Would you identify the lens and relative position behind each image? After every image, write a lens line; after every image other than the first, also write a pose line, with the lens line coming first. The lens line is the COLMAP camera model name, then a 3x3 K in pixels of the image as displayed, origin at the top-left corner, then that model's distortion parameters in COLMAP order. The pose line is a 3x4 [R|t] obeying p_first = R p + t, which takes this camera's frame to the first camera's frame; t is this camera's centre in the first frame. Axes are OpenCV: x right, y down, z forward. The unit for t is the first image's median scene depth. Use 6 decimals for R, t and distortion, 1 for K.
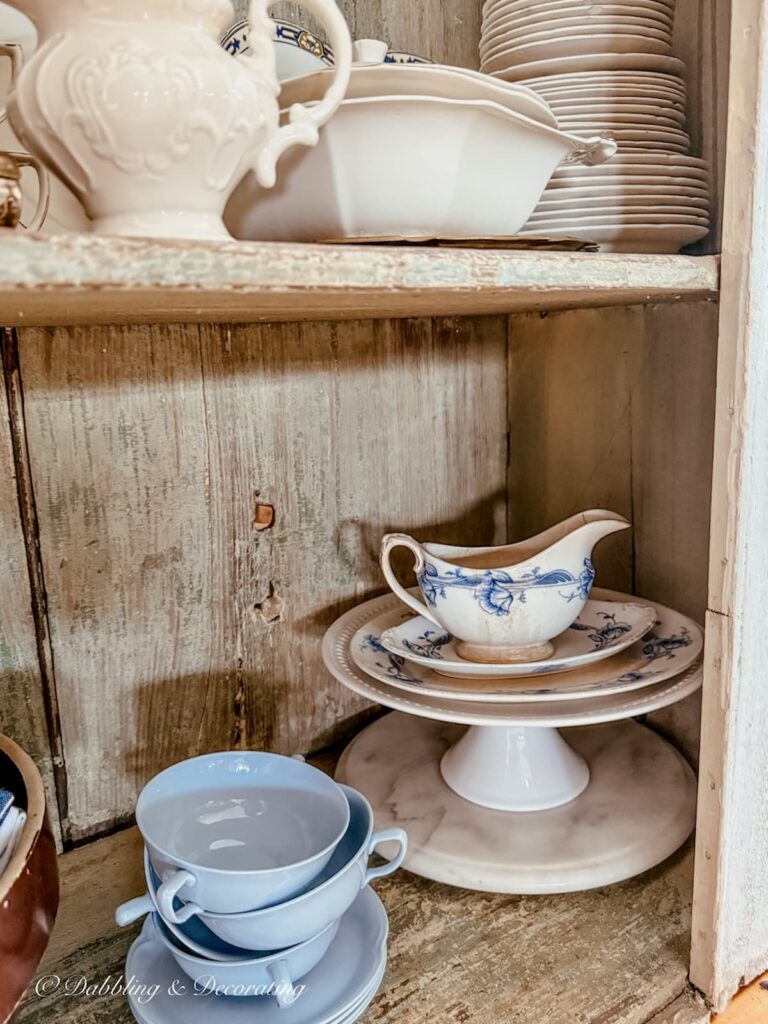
lens RADIAL K [[858.7, 0, 384.2], [0, 858.7, 512.3], [0, 0, 1]] dist [-0.000730, 0.000460]
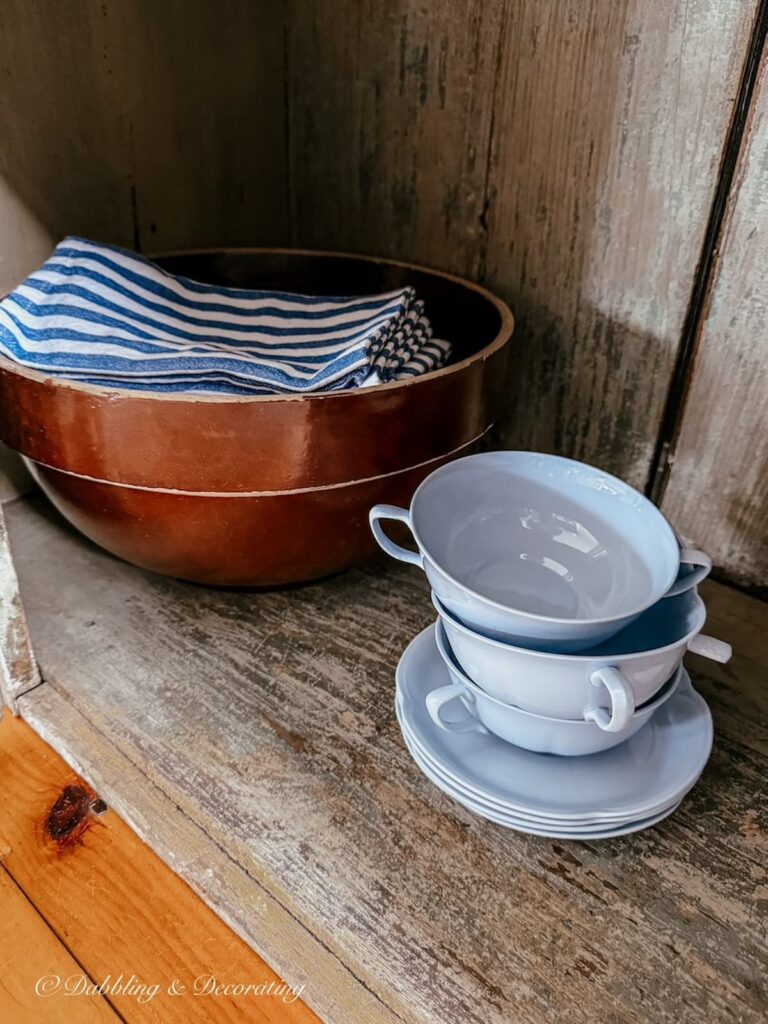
lens RADIAL K [[858.7, 0, 384.2], [0, 858.7, 511.5], [0, 0, 1]] dist [-0.000730, 0.000460]
pose [[0.186395, 0.501307, -0.844955, 0.431229], [-0.259574, 0.854595, 0.449765, 0.012781], [0.947564, 0.135495, 0.289418, 0.572019]]
